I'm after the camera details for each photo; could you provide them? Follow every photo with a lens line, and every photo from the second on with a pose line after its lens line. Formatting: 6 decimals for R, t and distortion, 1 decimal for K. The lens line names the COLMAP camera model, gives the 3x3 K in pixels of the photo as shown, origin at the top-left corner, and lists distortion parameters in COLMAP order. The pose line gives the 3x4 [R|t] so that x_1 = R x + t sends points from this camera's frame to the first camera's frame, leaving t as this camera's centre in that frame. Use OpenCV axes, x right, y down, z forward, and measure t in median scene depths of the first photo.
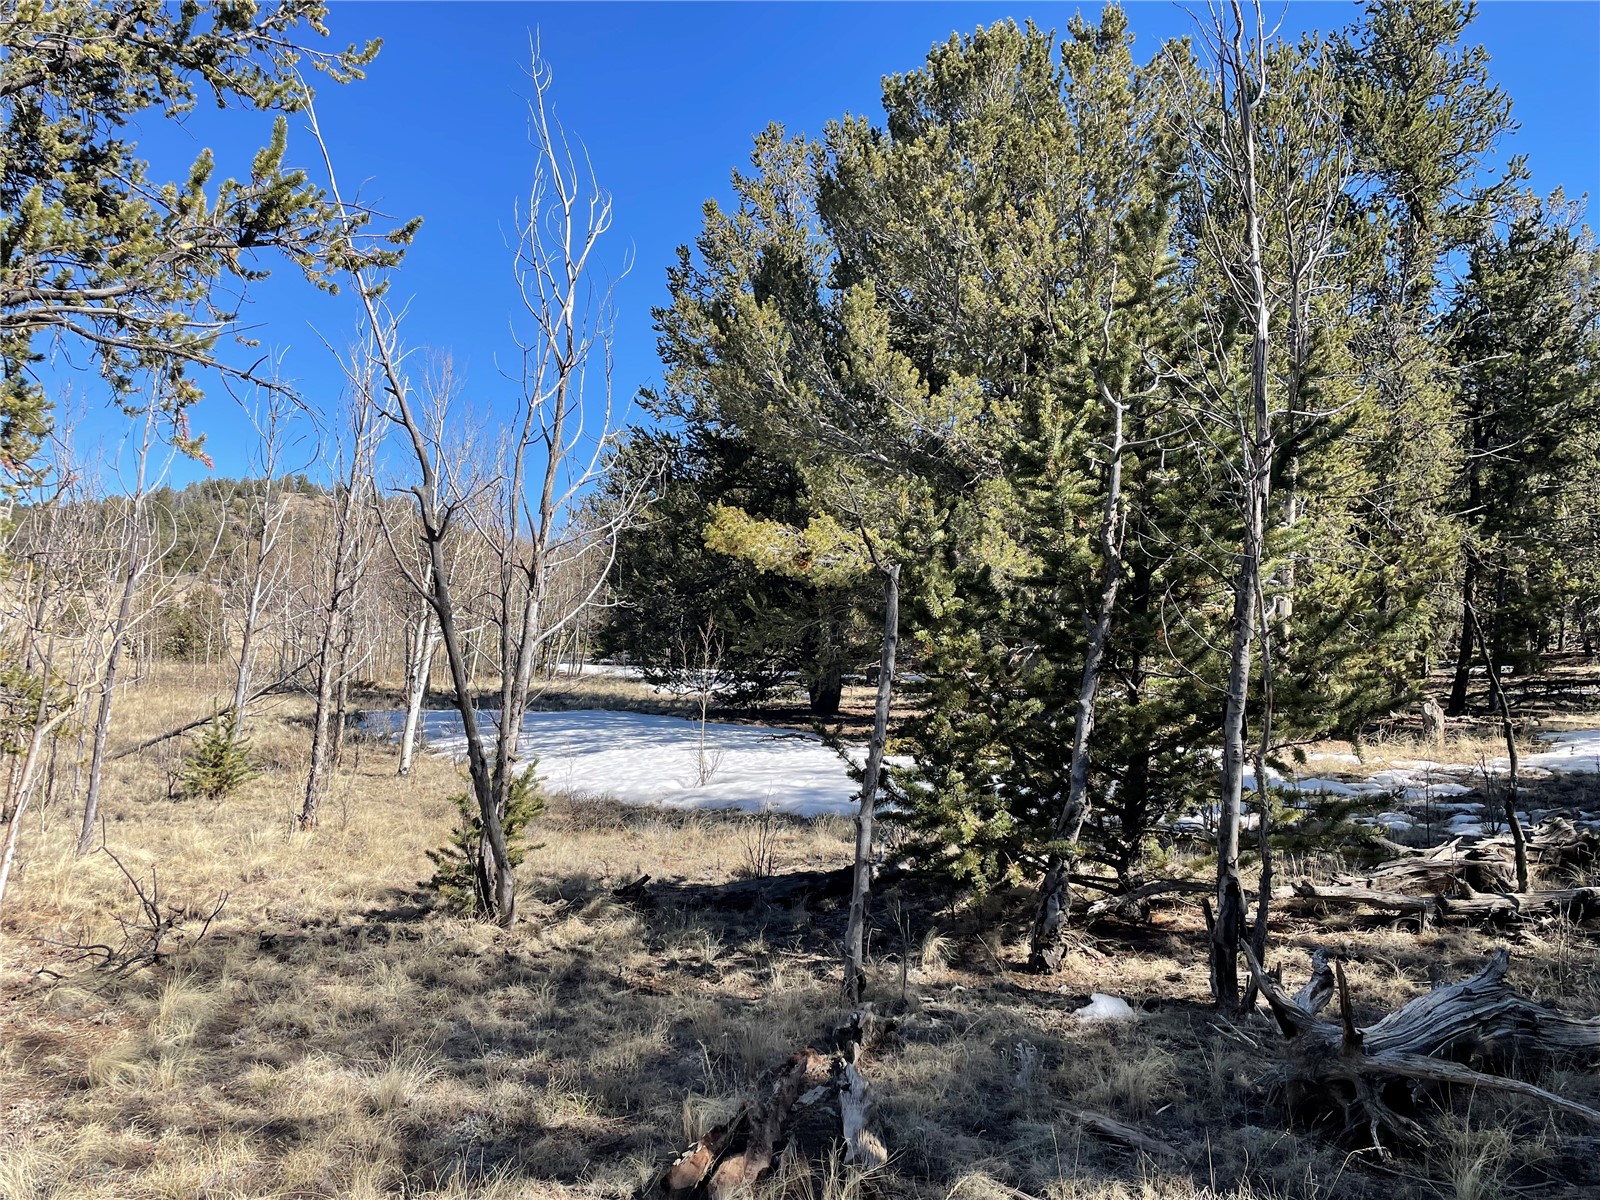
lens RADIAL K [[1216.3, 0, 813.0], [0, 1216.3, 604.1], [0, 0, 1]] dist [0.101770, -0.116621]
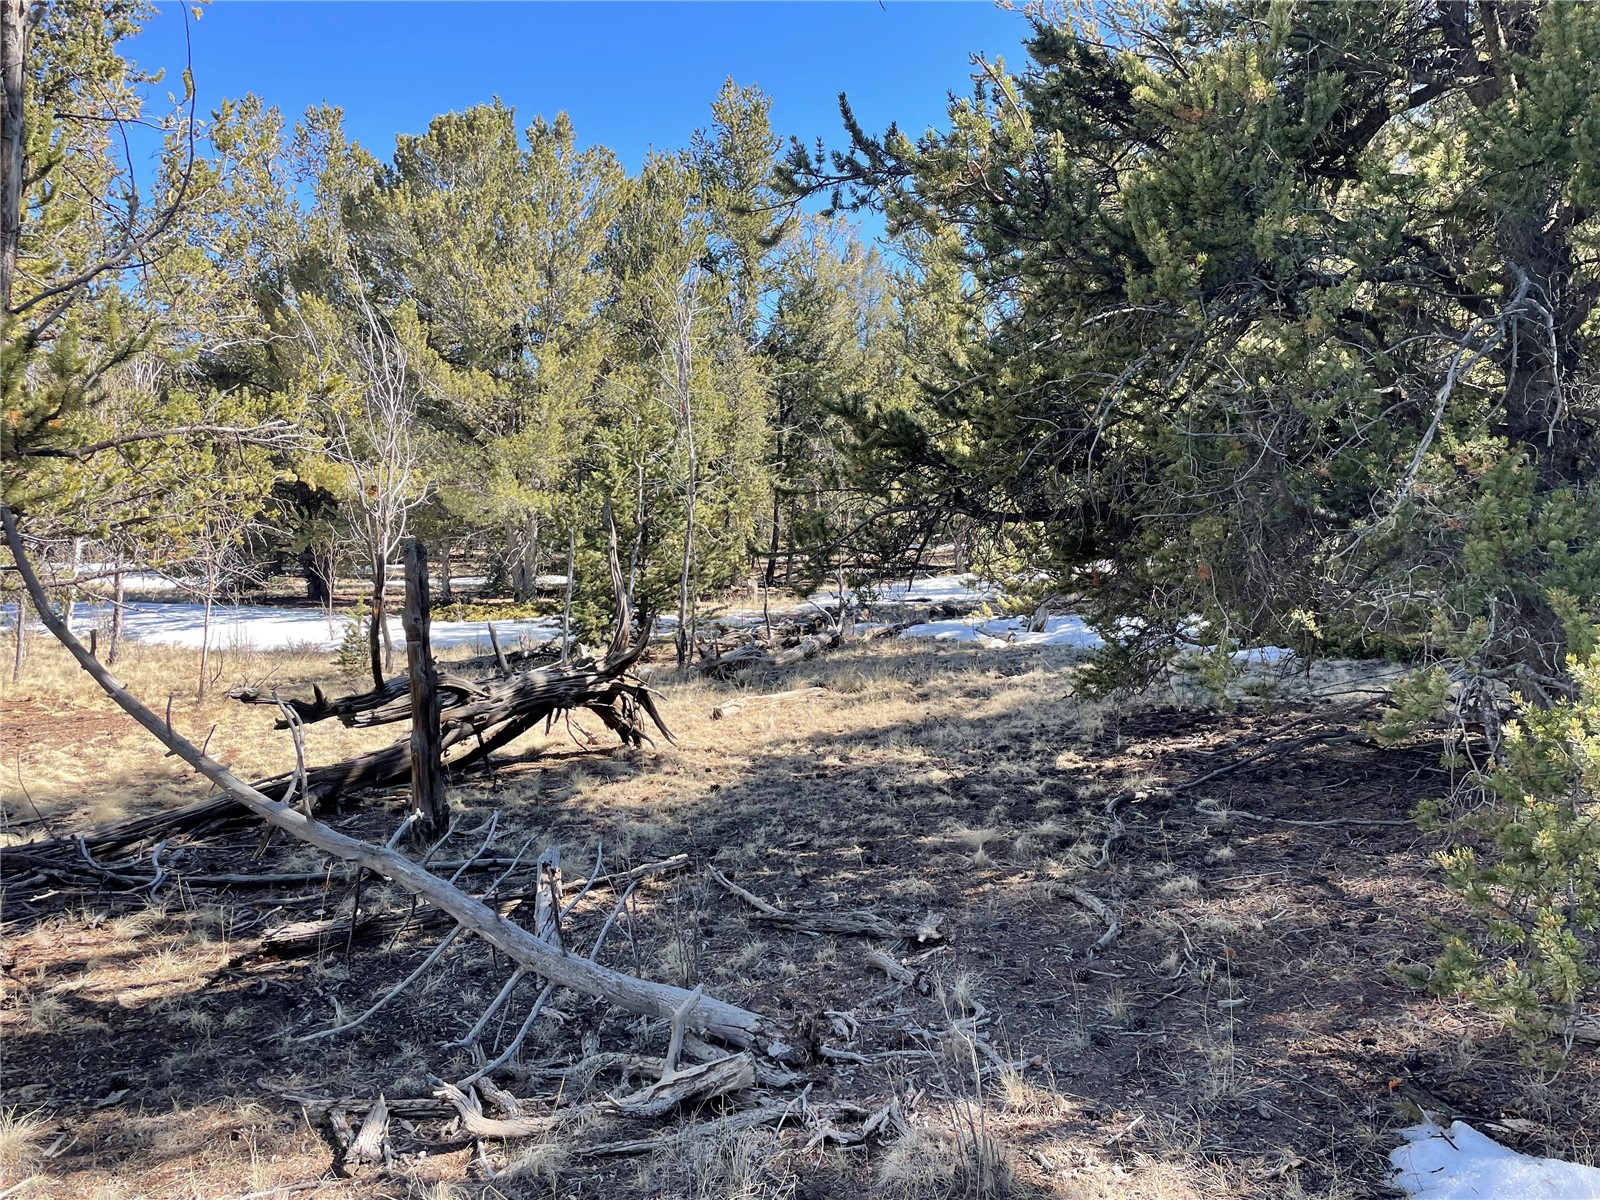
lens RADIAL K [[1216.3, 0, 813.0], [0, 1216.3, 604.1], [0, 0, 1]] dist [0.101770, -0.116621]
pose [[0.877699, -0.026417, 0.478483, -0.504923], [-0.017247, 0.996091, 0.086631, -0.073874], [-0.478902, -0.084288, 0.873813, -1.115580]]
